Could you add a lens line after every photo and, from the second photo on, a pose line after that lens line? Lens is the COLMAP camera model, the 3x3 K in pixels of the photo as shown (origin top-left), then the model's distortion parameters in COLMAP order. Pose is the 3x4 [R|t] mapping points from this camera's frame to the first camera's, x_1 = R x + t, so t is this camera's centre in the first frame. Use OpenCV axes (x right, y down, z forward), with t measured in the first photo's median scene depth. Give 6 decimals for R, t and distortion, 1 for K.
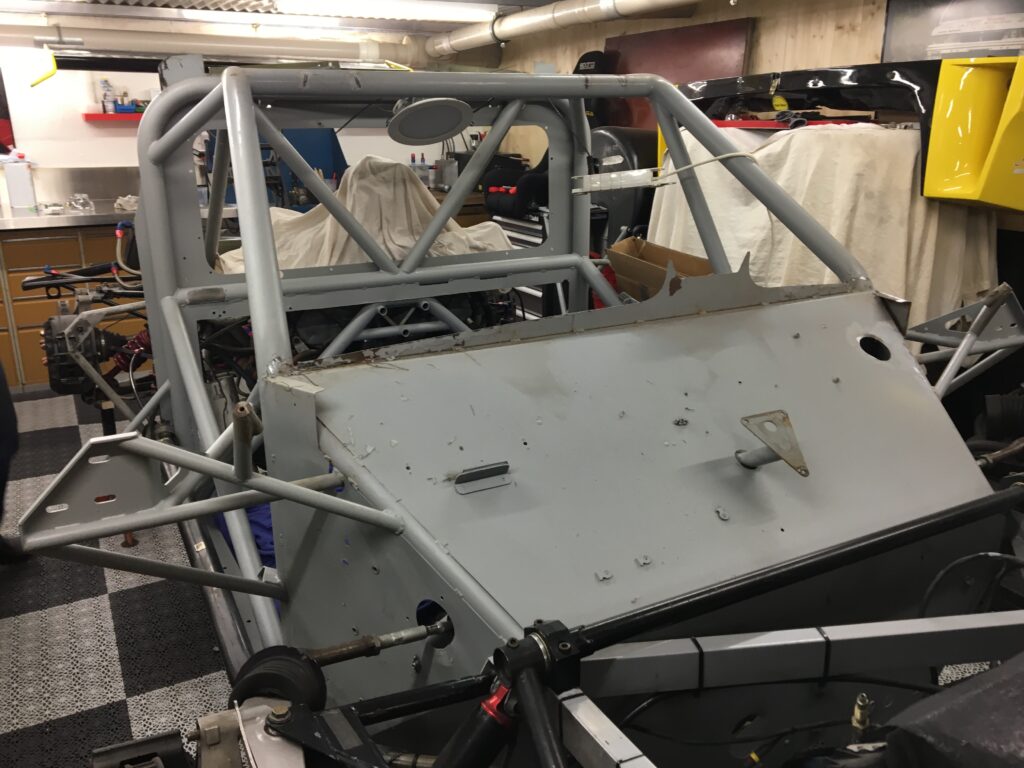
lens RADIAL K [[861.8, 0, 516.5], [0, 861.8, 382.4], [0, 0, 1]] dist [-0.001392, -0.005504]
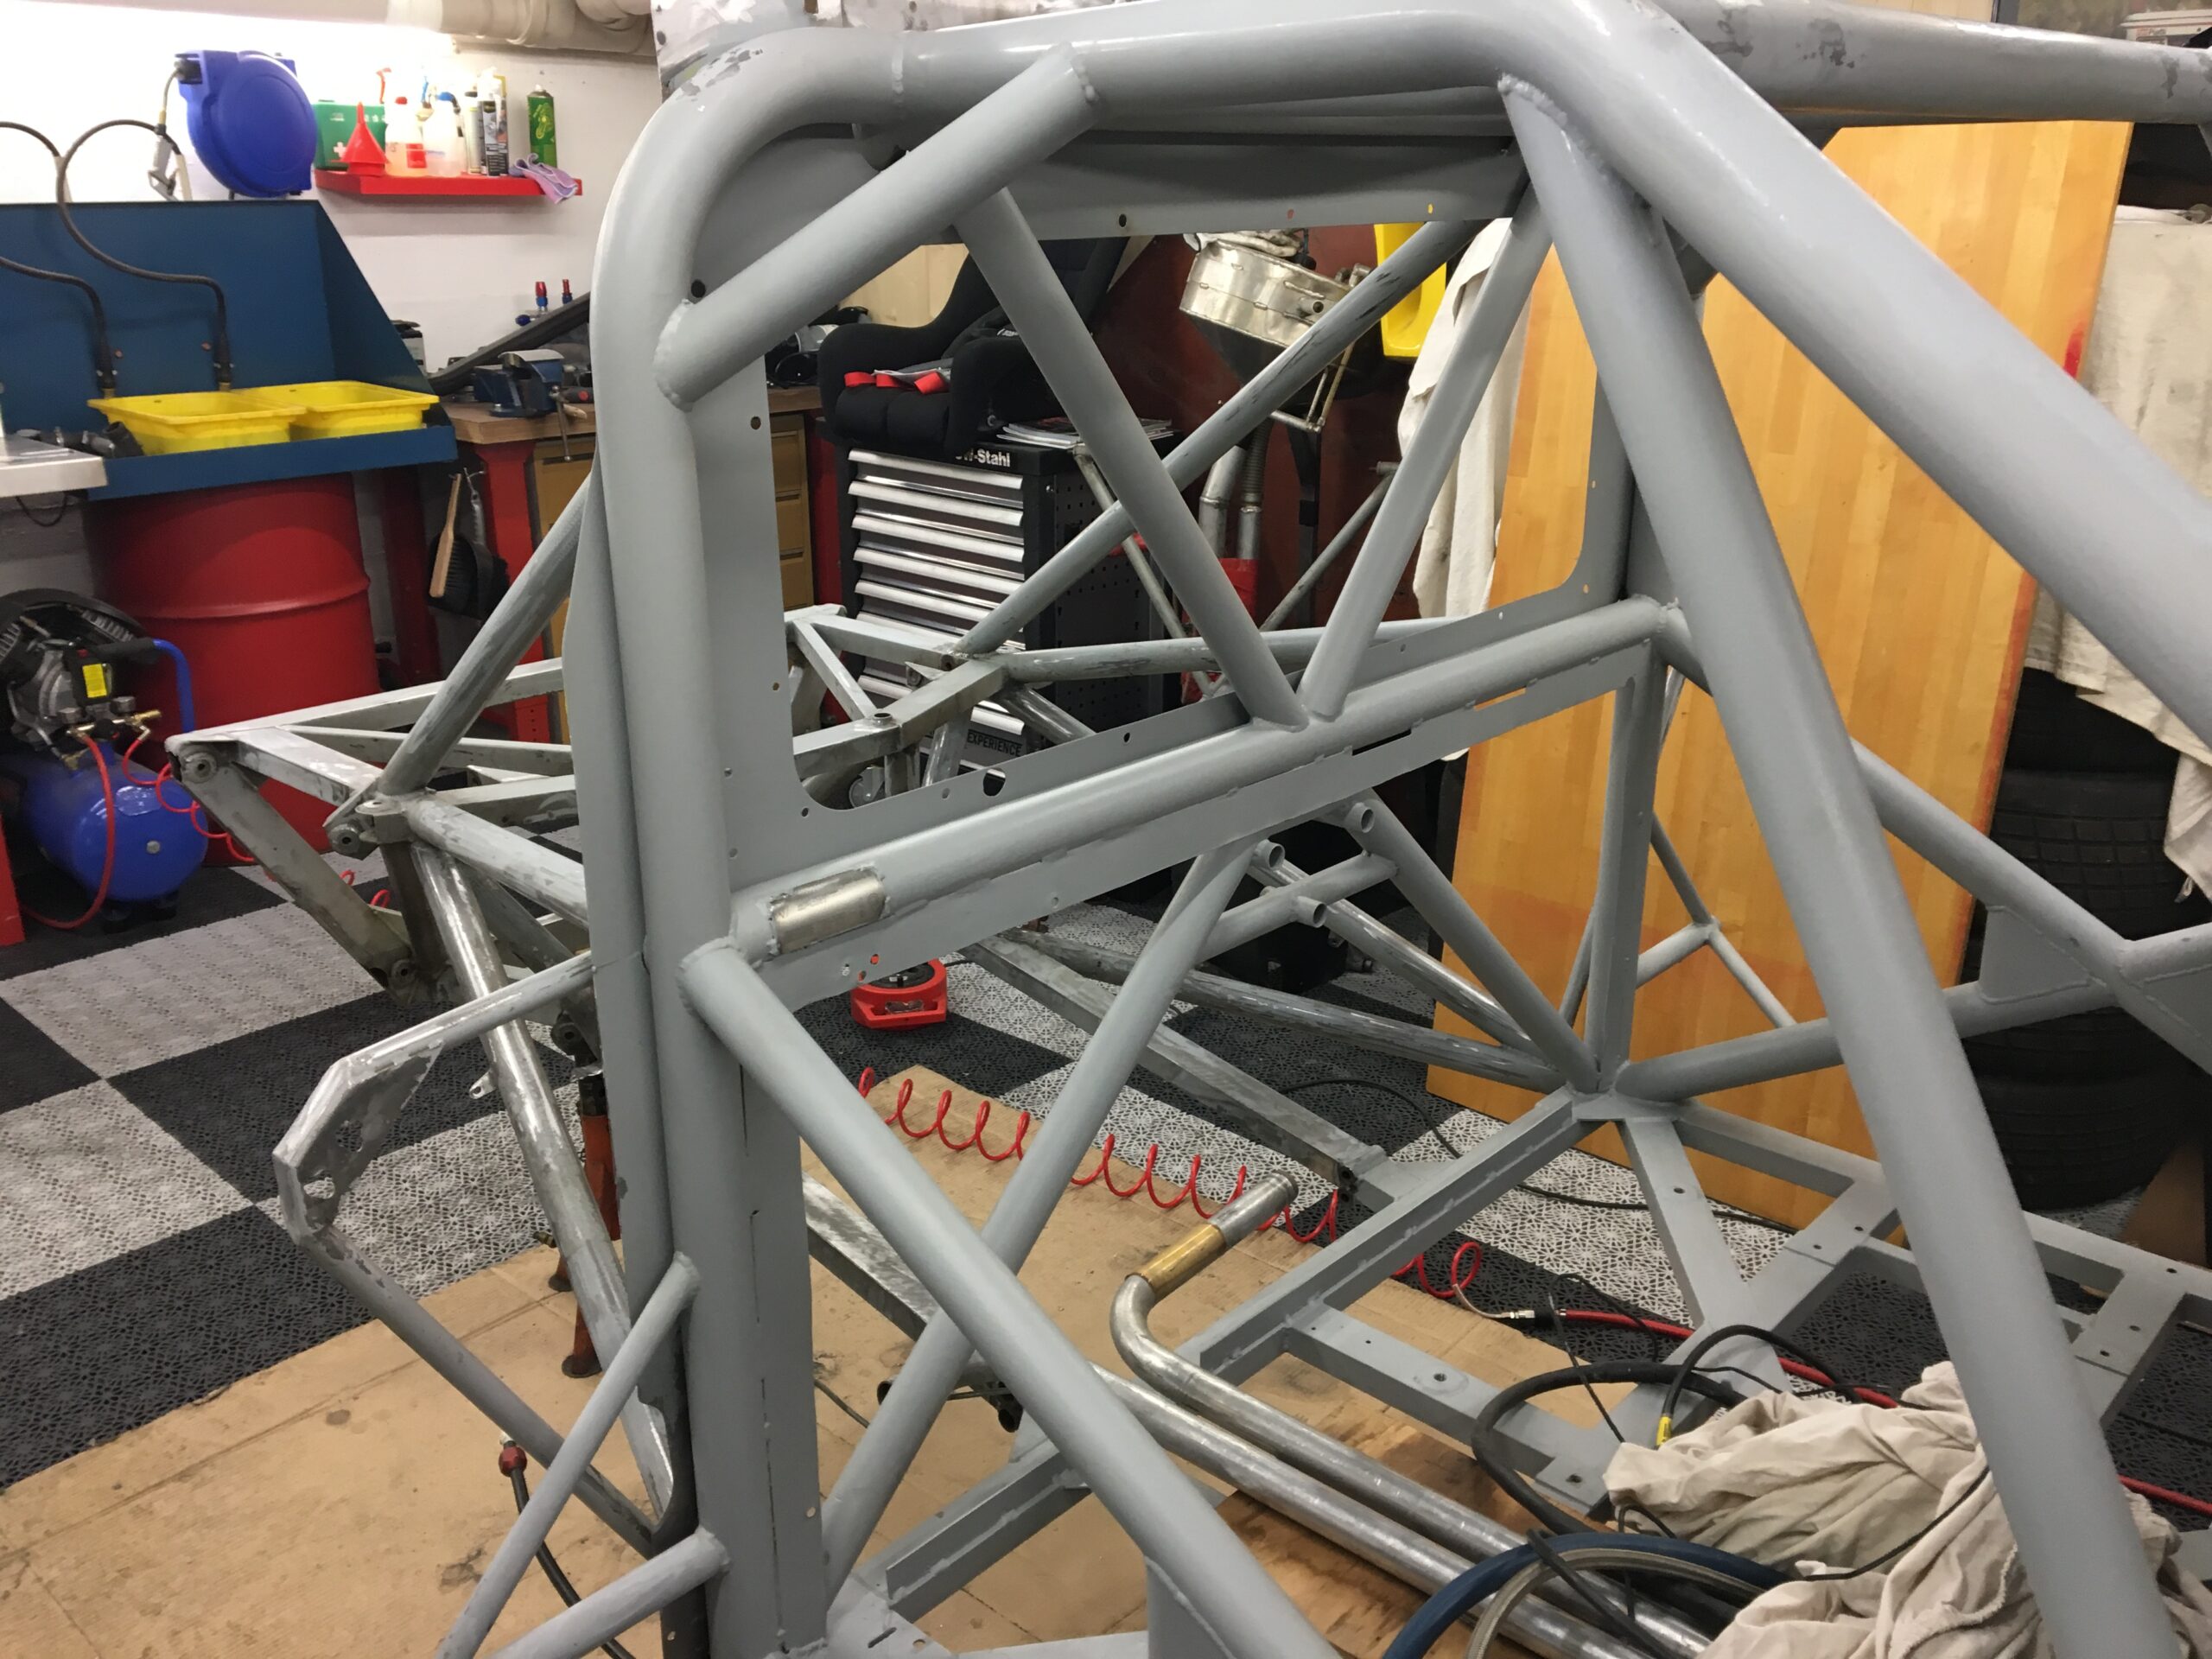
lens RADIAL K [[1861.6, 0, 1097.8], [0, 1861.6, 835.0], [0, 0, 1]] dist [-0.001392, -0.005504]
pose [[0.949447, -0.100766, 0.297317, -0.388863], [0.088941, 0.994622, 0.053072, -0.125853], [-0.301066, -0.023946, 0.953303, 0.396752]]
